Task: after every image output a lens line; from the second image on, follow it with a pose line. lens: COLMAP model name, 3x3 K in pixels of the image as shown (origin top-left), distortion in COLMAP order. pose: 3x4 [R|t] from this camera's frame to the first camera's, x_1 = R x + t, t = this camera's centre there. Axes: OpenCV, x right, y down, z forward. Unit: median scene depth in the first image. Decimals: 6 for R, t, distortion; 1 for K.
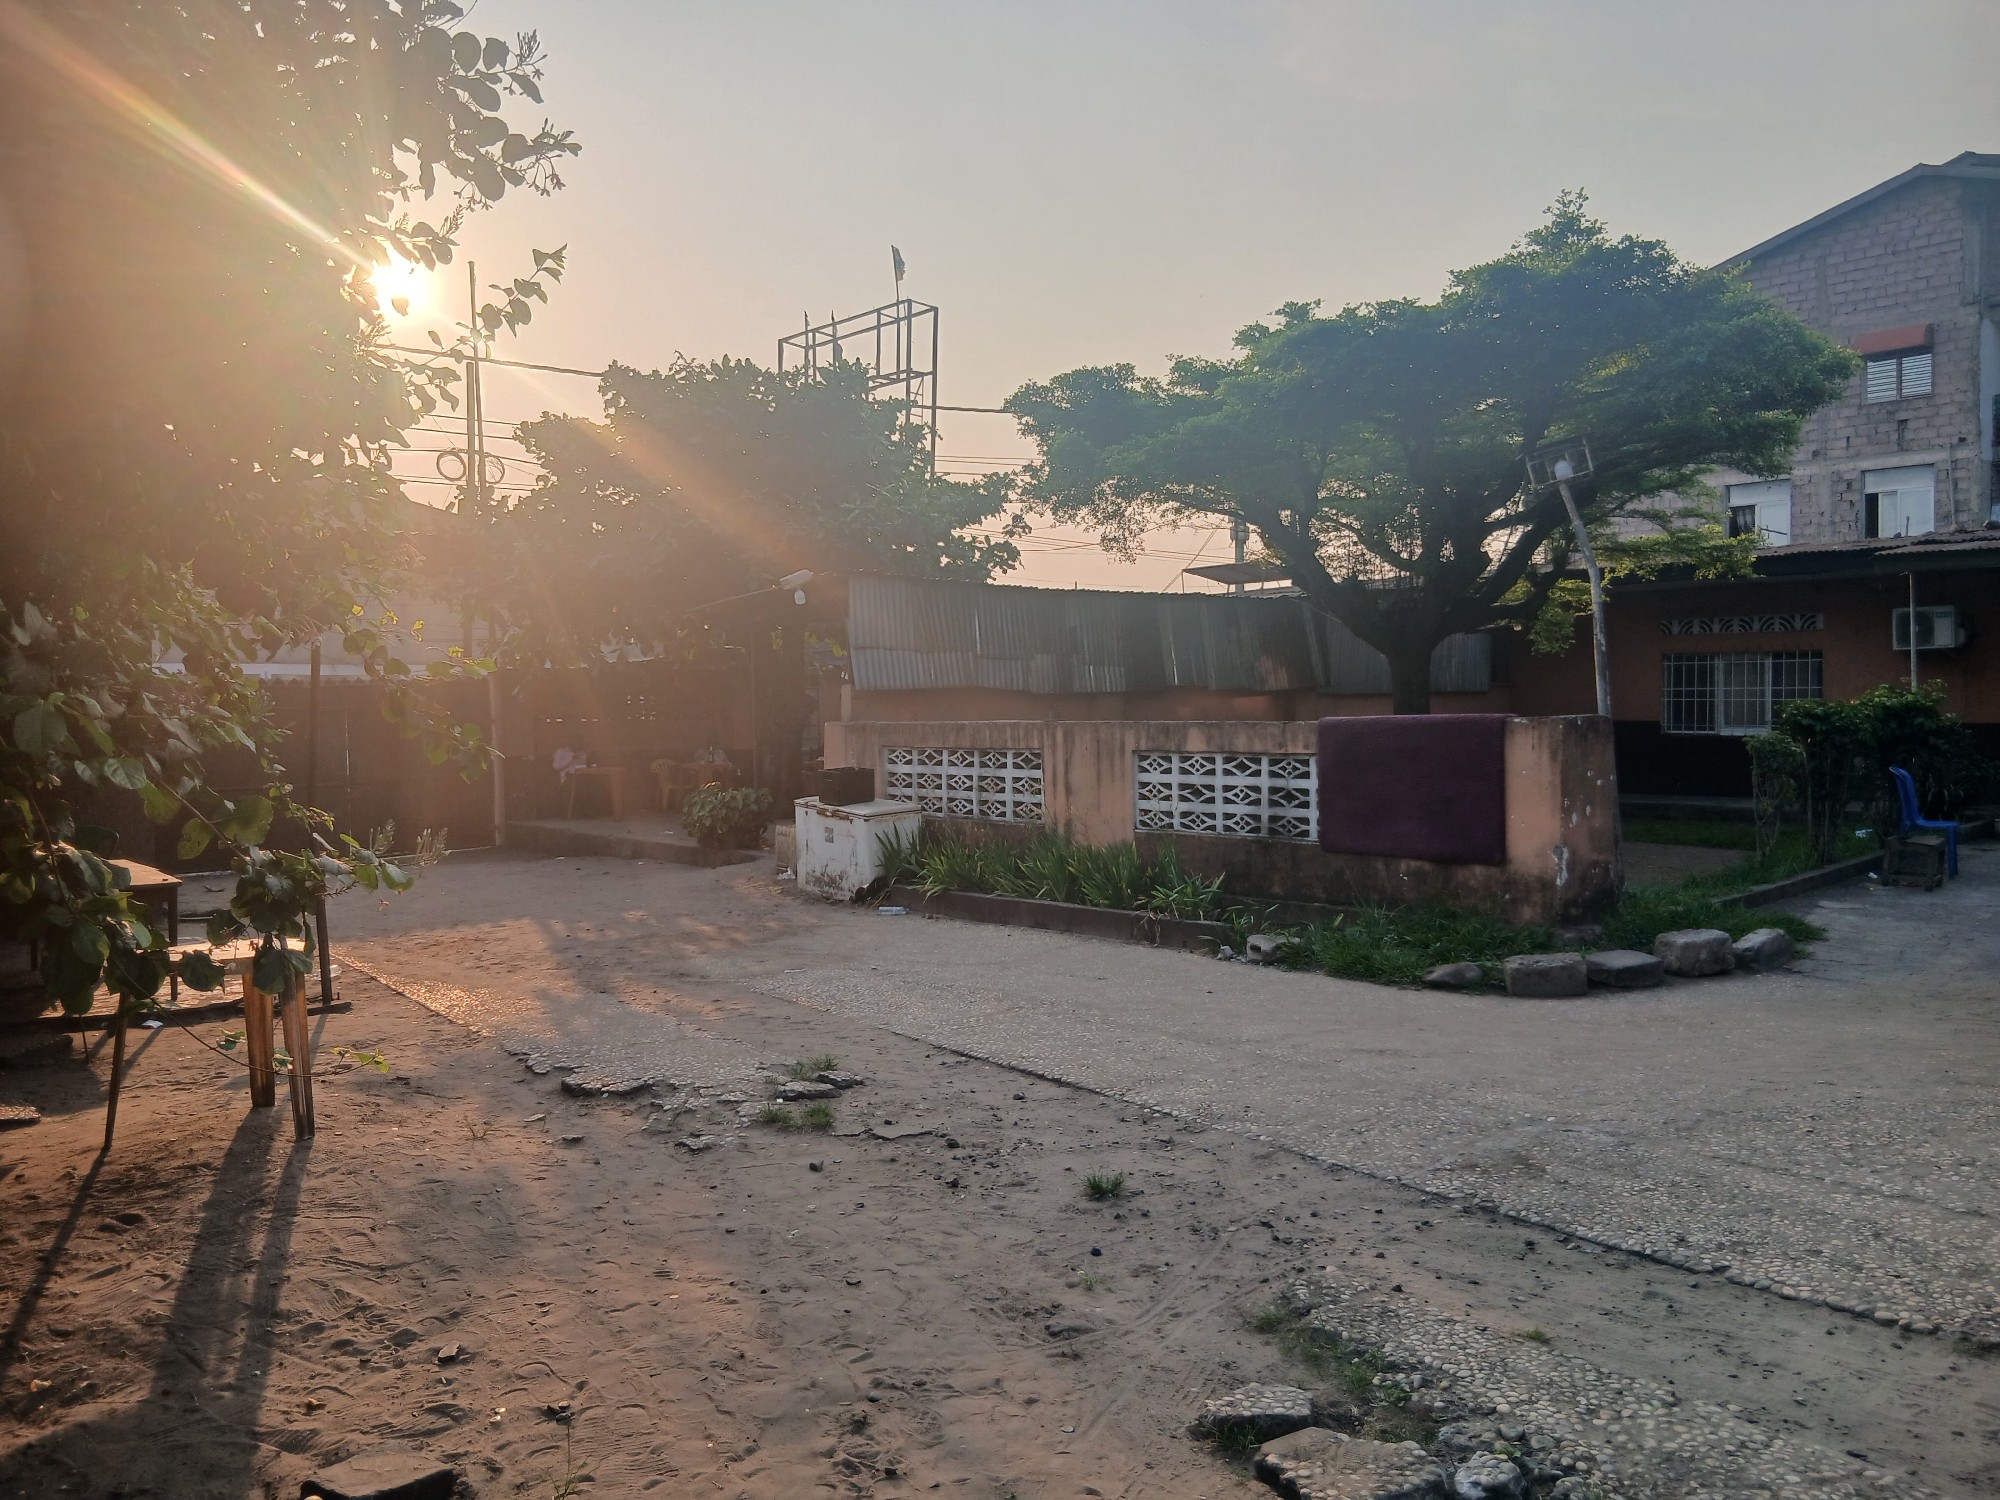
lens RADIAL K [[1493.9, 0, 988.0], [0, 1493.9, 734.0], [0, 0, 1]] dist [0.070421, -0.128499]
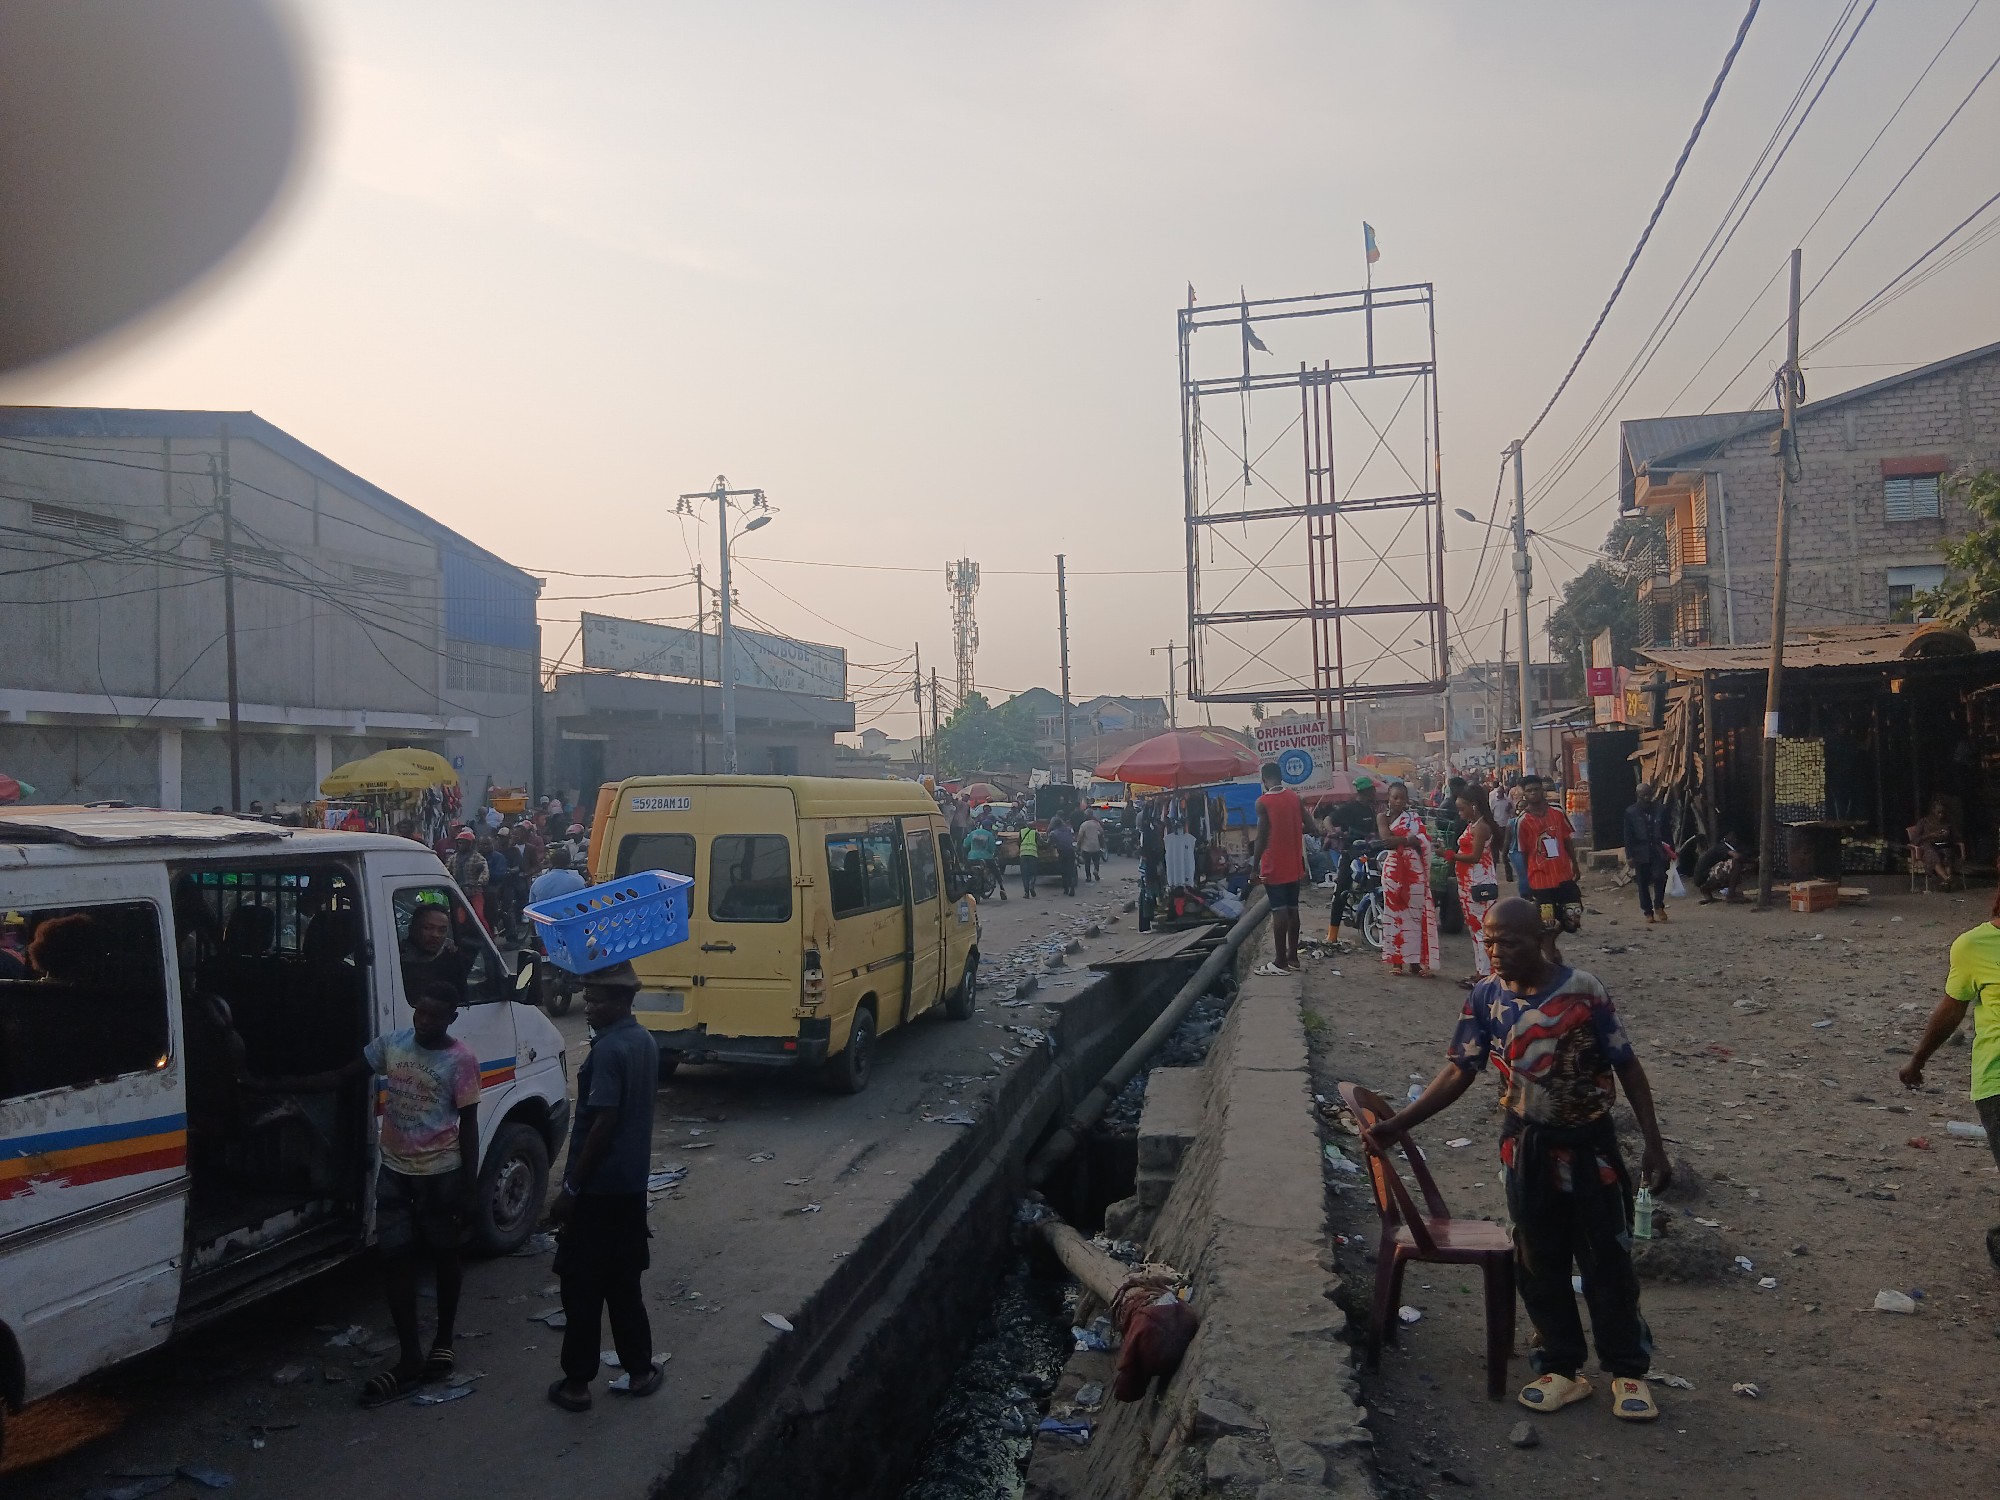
lens RADIAL K [[1493.9, 0, 1038.6], [0, 1493.9, 746.1], [0, 0, 1]] dist [0.070421, -0.128499]
pose [[0.842749, 0.012047, 0.538172, -0.714126], [0.025900, 0.997684, -0.062891, 0.030250], [-0.537683, 0.066940, 0.840486, 0.395900]]
